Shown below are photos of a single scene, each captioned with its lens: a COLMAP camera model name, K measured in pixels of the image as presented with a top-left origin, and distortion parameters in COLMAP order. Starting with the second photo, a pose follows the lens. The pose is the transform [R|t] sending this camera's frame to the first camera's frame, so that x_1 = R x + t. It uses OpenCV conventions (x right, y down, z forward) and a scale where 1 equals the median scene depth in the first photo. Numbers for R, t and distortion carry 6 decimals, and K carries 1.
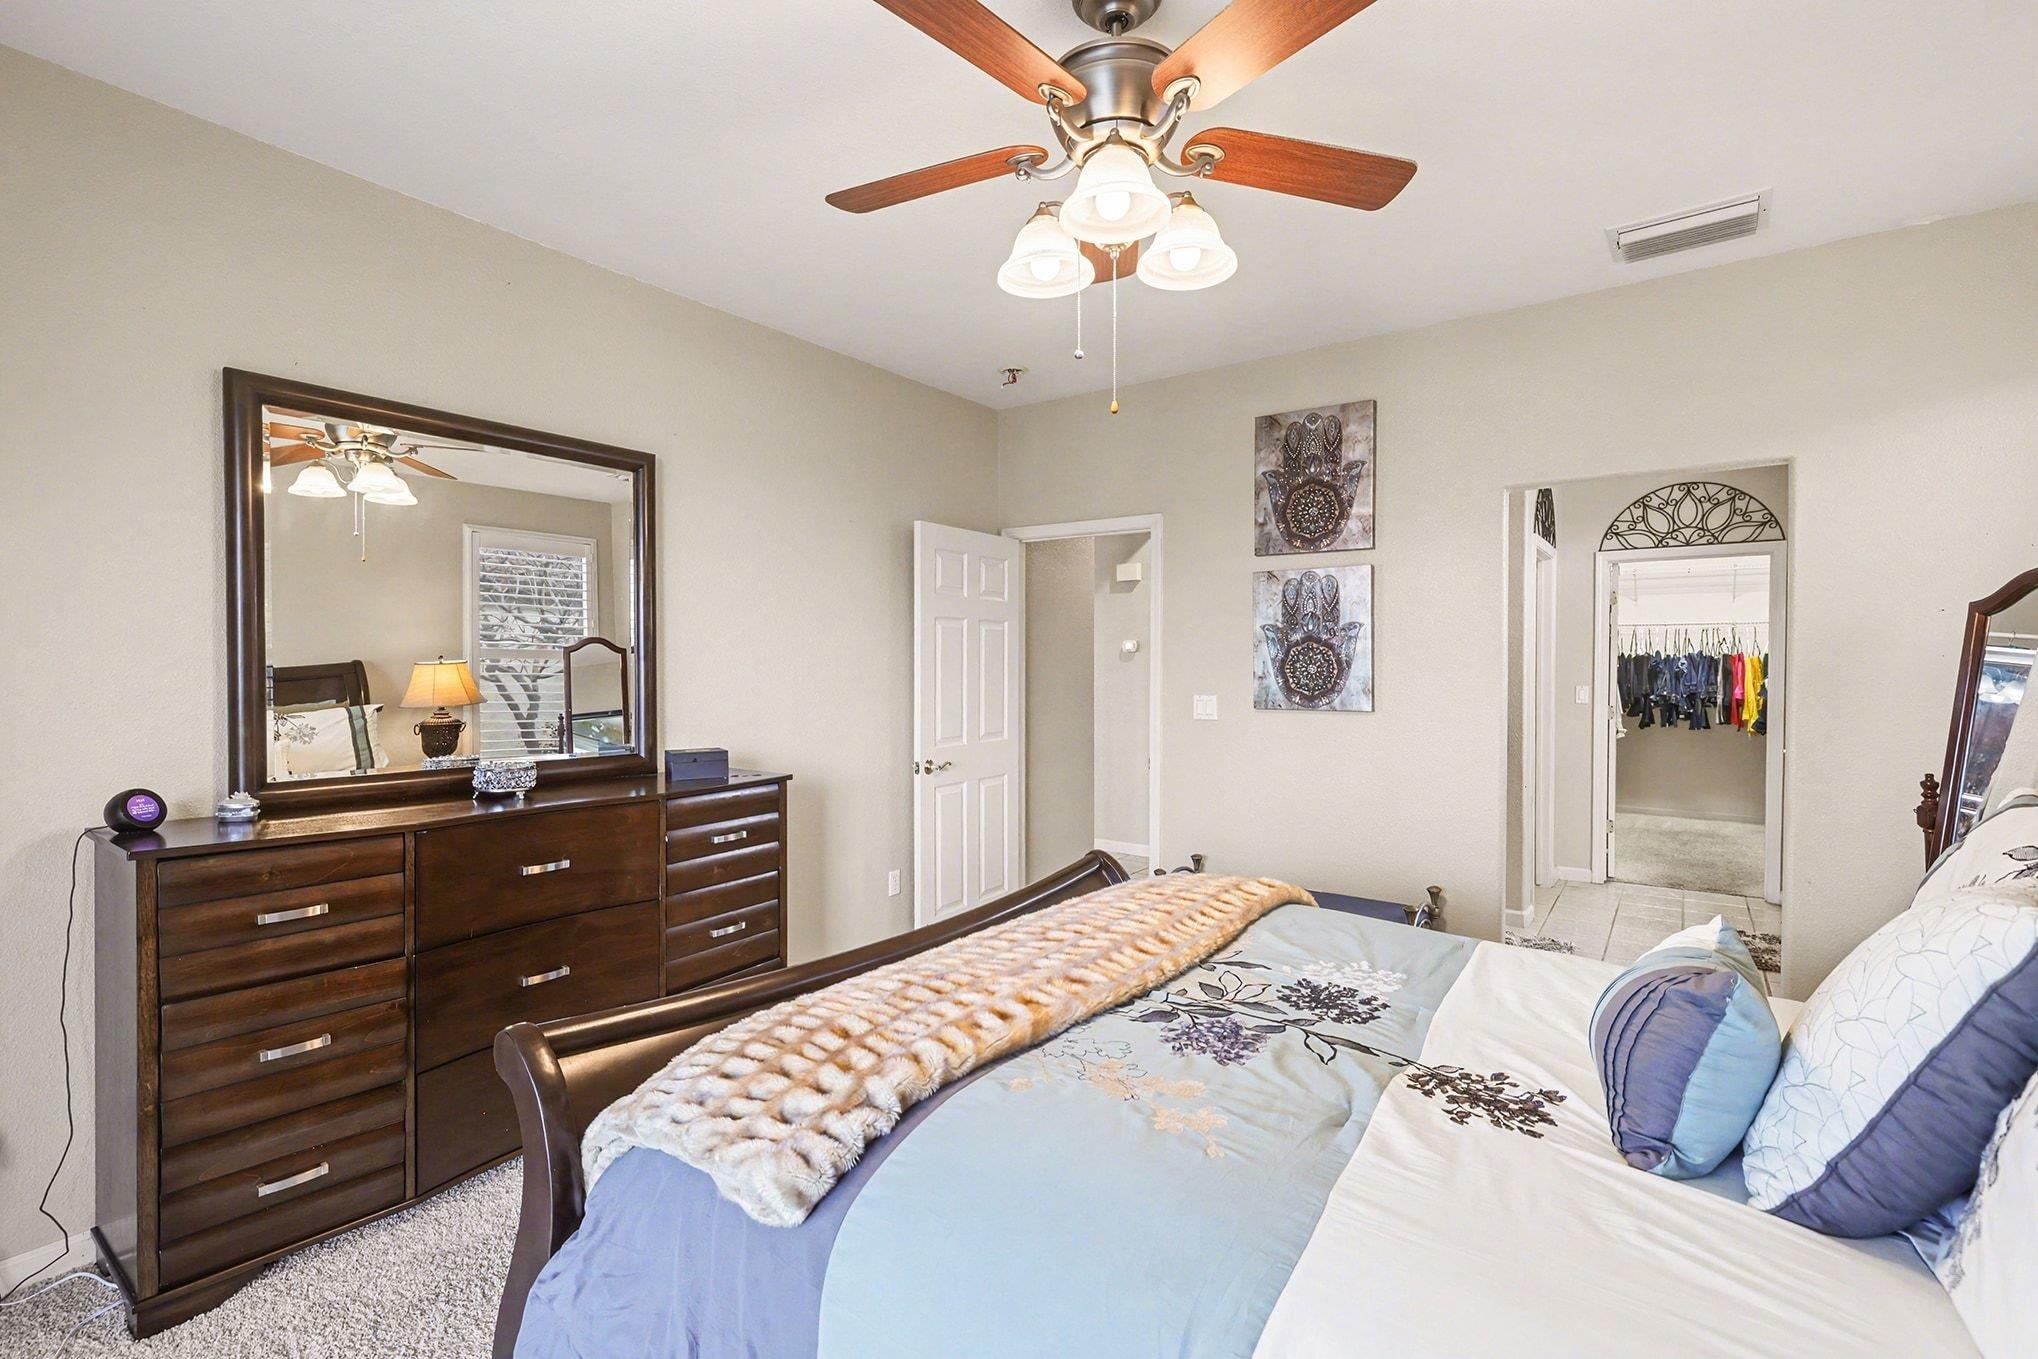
lens RADIAL K [[888.1, 0, 1008.0], [0, 888.1, 679.6], [0, 0, 1]] dist [0.001219, 0.000470]
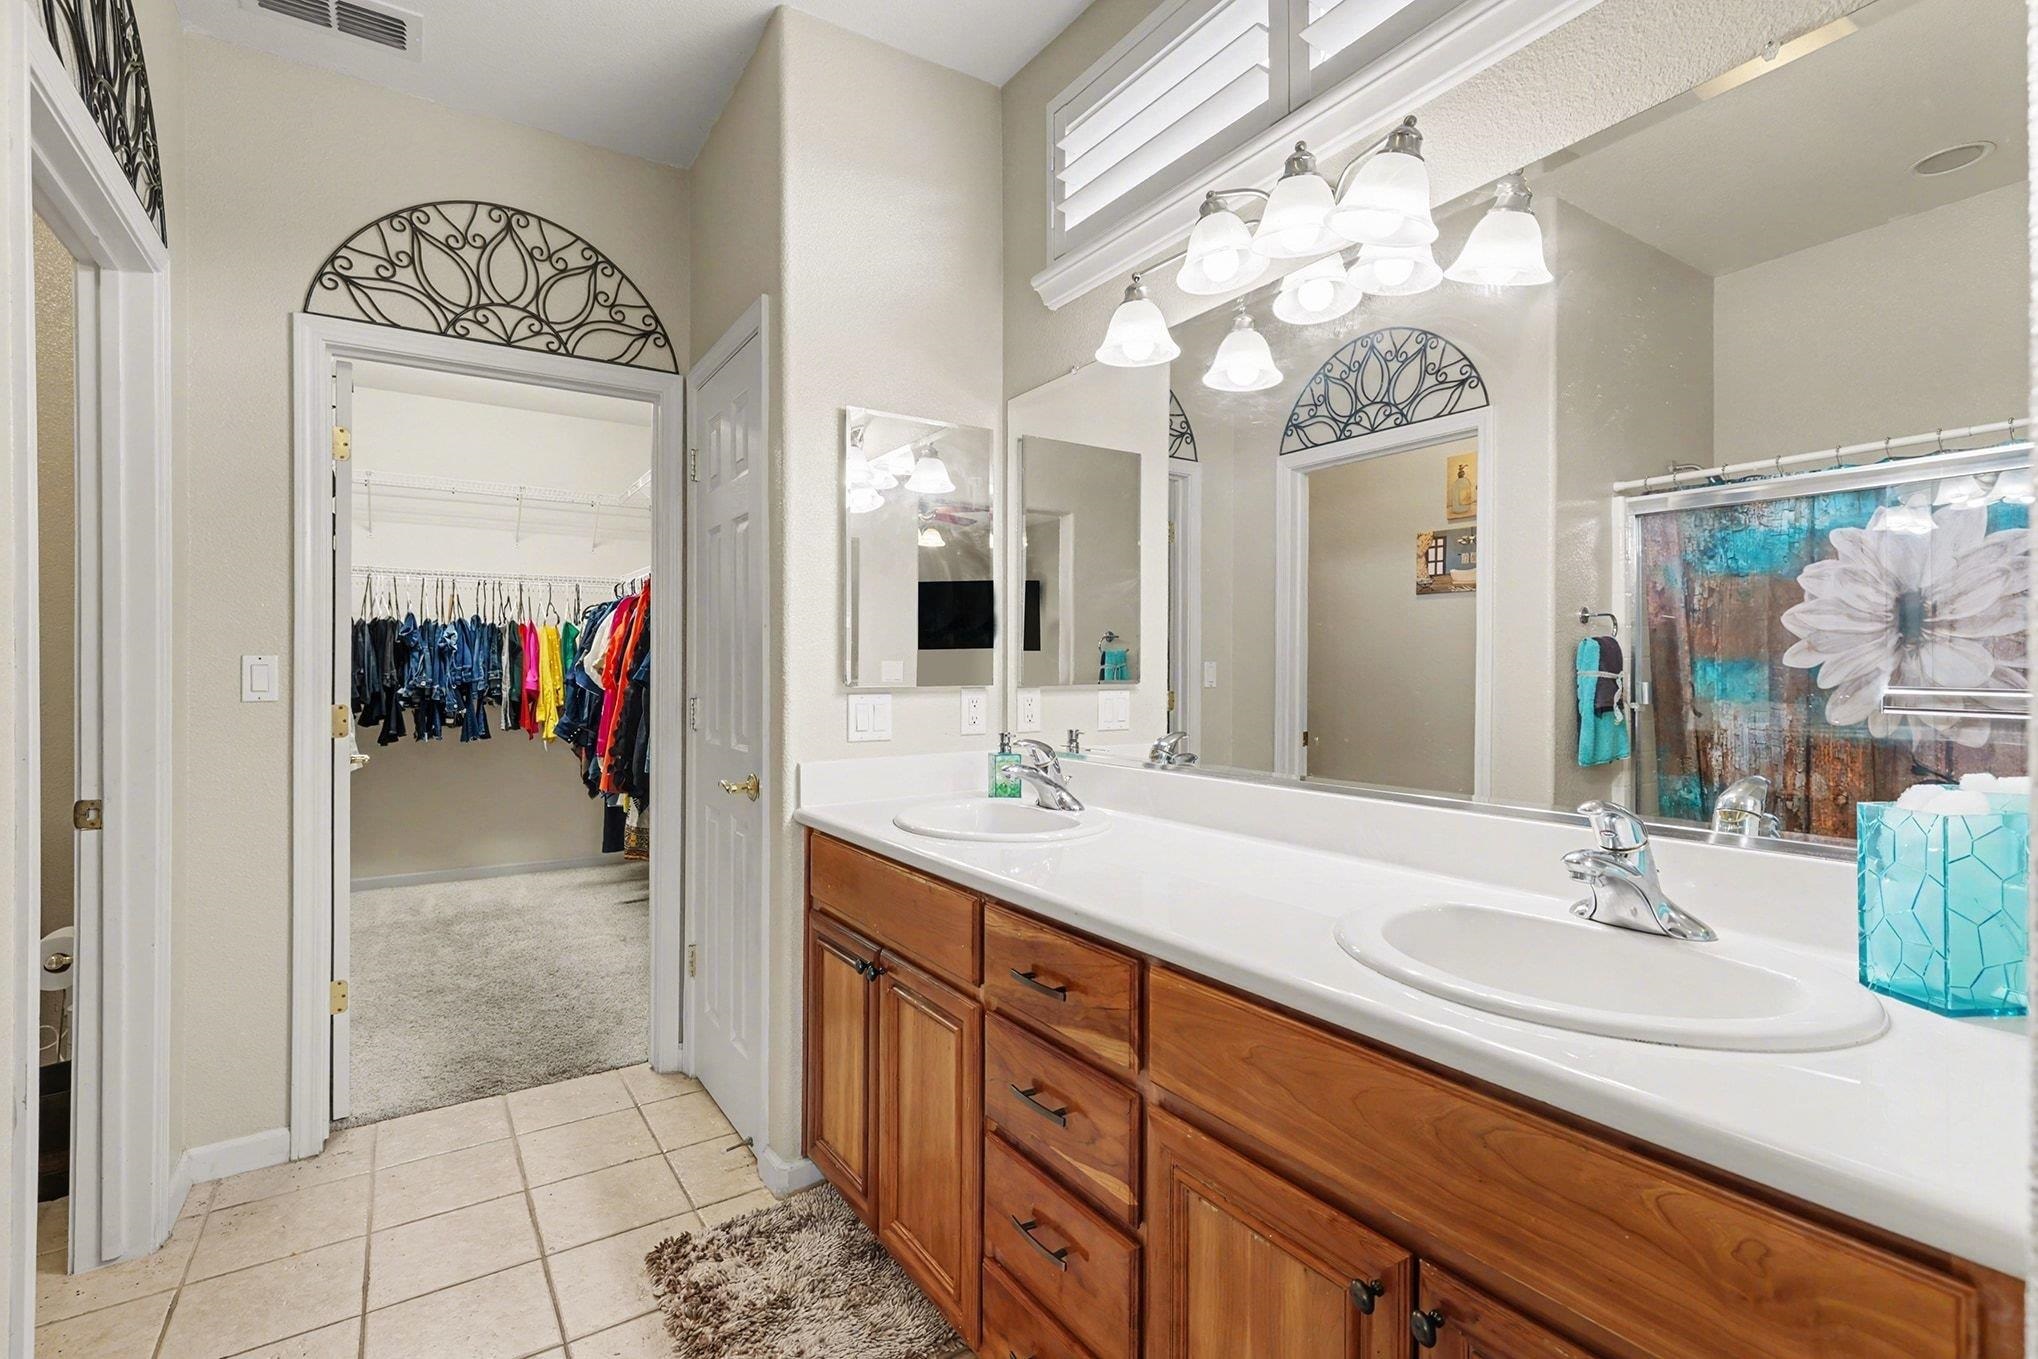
lens RADIAL K [[888.1, 0, 1008.0], [0, 888.1, 679.6], [0, 0, 1]] dist [0.001219, 0.000470]
pose [[0.310096, -0.004401, 0.950695, 0.385584], [0.010790, 0.999941, 0.001109, 0.021453], [-0.950644, 0.009914, 0.310125, 0.580111]]
